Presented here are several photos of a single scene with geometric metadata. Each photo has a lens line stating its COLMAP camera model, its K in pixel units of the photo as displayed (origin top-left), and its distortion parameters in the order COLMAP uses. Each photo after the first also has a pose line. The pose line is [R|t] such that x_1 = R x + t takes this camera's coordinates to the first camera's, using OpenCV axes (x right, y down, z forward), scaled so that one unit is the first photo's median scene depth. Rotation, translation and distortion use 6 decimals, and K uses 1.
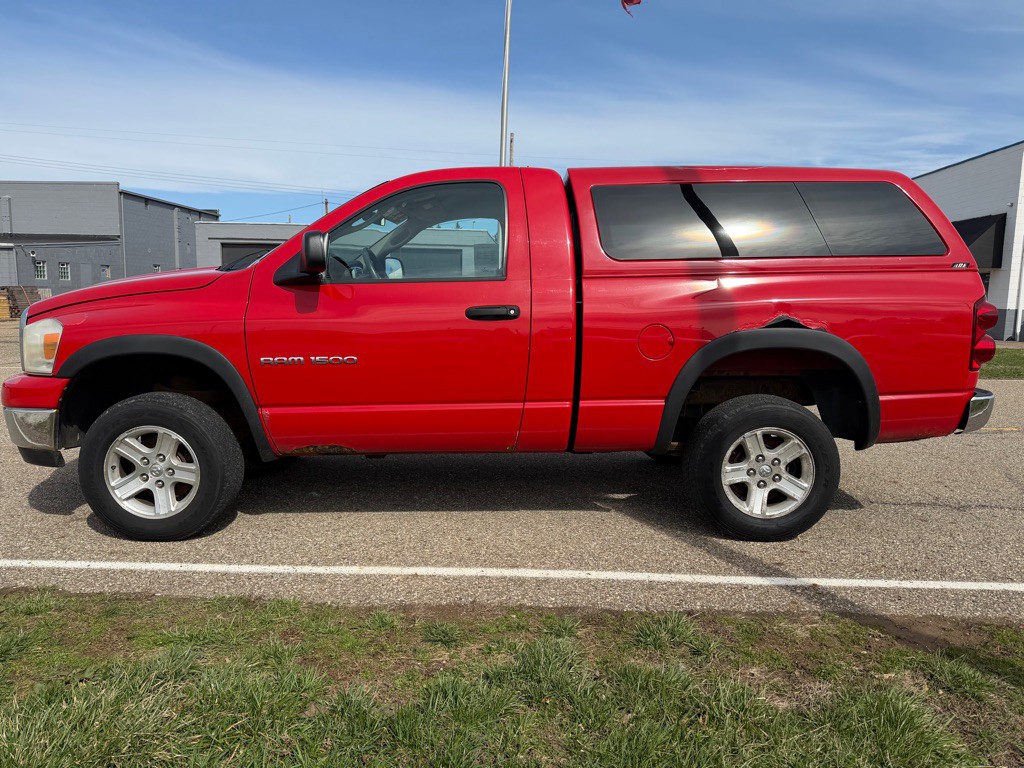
lens RADIAL K [[719.8, 0, 516.5], [0, 719.8, 387.4], [0, 0, 1]] dist [0.044278, -0.058118]
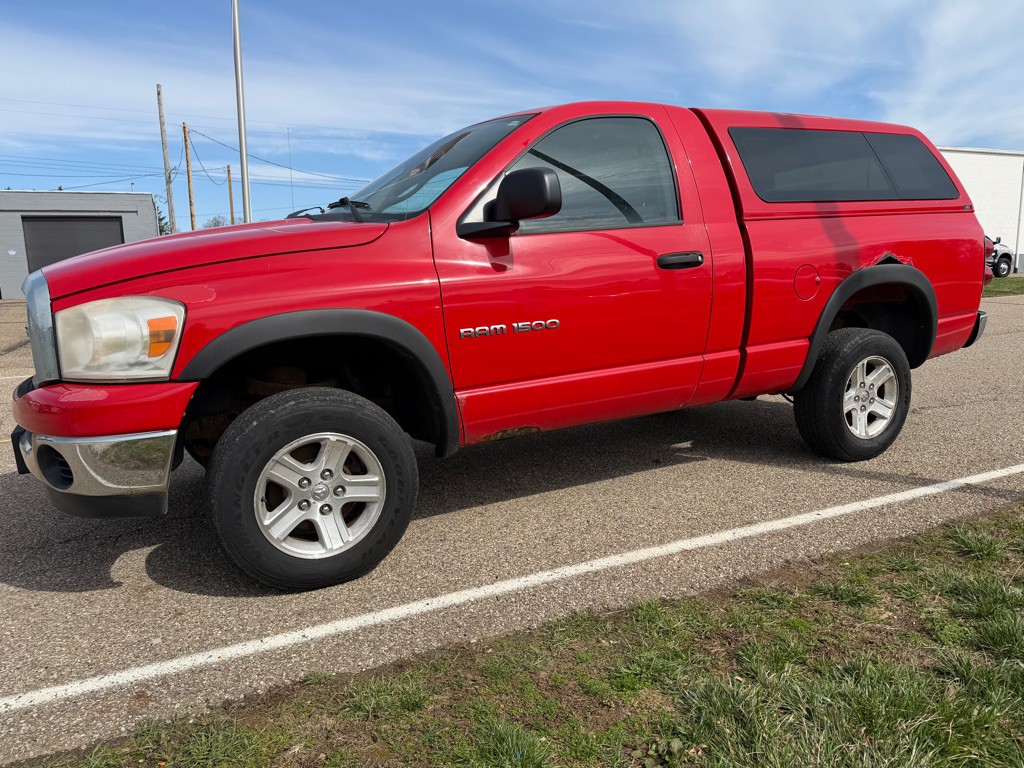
lens RADIAL K [[719.8, 0, 511.6], [0, 719.8, 378.3], [0, 0, 1]] dist [0.044278, -0.058118]
pose [[0.893992, -0.109986, 0.434375, -0.639139], [0.097206, 0.993925, 0.051606, -0.021946], [-0.437412, -0.003911, 0.899252, 0.250772]]
